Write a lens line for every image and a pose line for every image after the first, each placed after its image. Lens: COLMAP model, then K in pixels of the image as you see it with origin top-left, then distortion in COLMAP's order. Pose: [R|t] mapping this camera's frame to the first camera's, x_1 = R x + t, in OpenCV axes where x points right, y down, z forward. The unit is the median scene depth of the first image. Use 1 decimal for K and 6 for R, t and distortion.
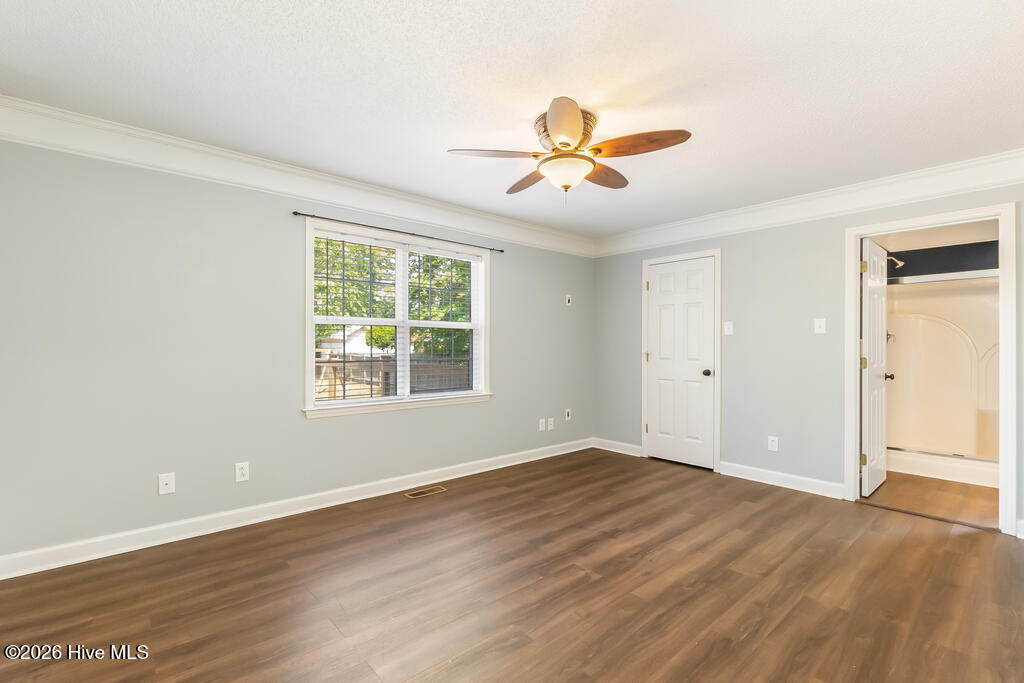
lens RADIAL K [[445.0, 0, 509.7], [0, 445.0, 339.3], [0, 0, 1]] dist [-0.002157, -0.000420]
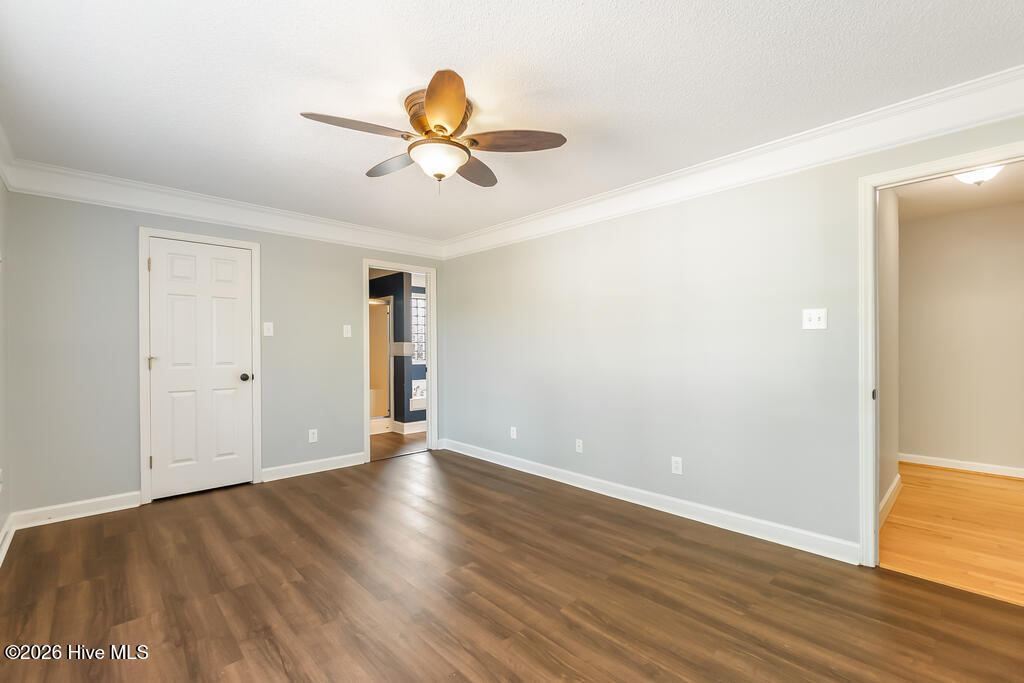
lens RADIAL K [[445.0, 0, 484.8], [0, 445.0, 345.1], [0, 0, 1]] dist [-0.002157, -0.000420]
pose [[0.003034, 0.000094, 0.999995, -0.478205], [-0.011702, 0.999932, -0.000059, 0.004209], [-0.999927, -0.011702, 0.003035, 0.534020]]
